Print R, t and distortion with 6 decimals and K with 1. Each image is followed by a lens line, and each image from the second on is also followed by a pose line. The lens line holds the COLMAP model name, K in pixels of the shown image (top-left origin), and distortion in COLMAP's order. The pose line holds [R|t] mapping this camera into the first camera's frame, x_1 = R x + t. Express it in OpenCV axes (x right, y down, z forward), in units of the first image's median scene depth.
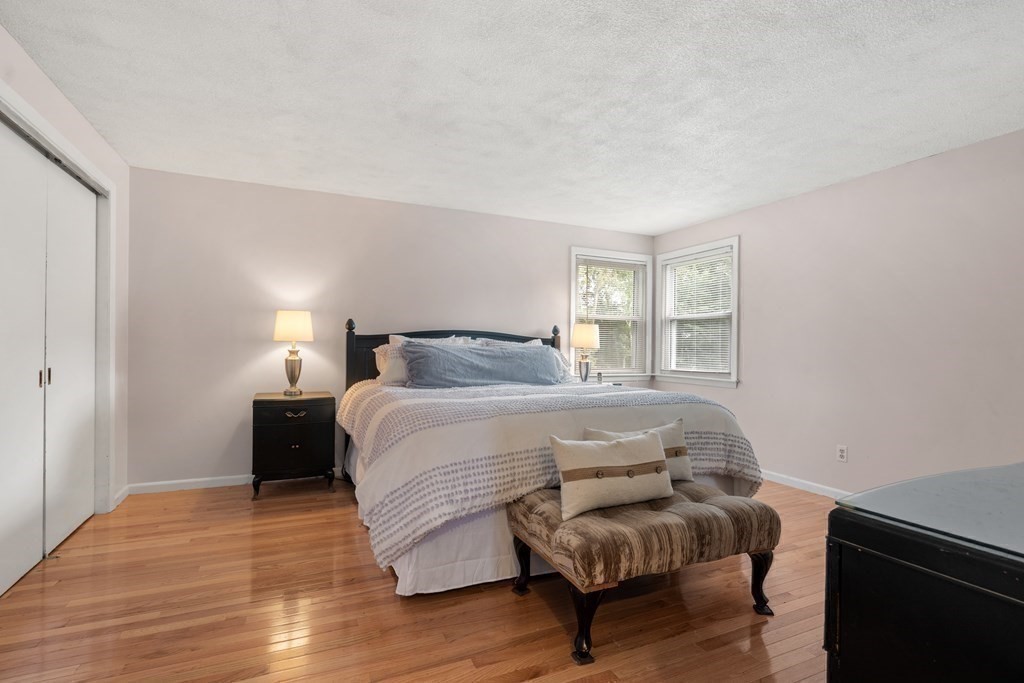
lens RADIAL K [[469.6, 0, 511.0], [0, 469.6, 346.2], [0, 0, 1]] dist [-0.001778, 0.000533]
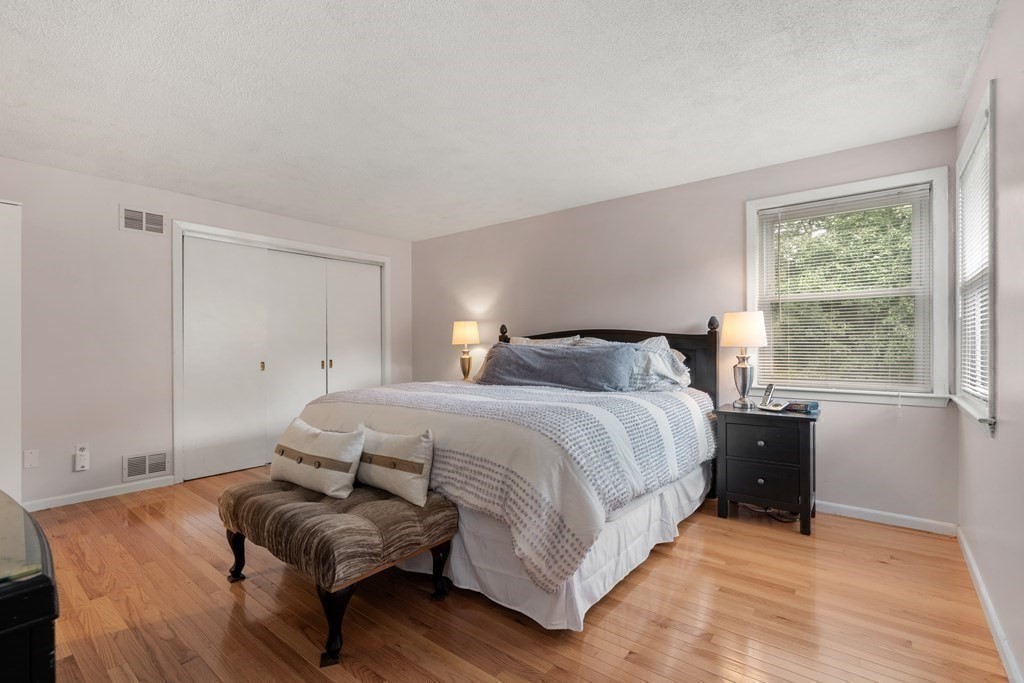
lens RADIAL K [[469.6, 0, 513.7], [0, 469.6, 343.9], [0, 0, 1]] dist [-0.001778, 0.000533]
pose [[0.469417, -0.015251, -0.882845, 0.755291], [0.009350, 0.999881, -0.012301, 0.006577], [0.882927, -0.002480, 0.469504, 0.474131]]
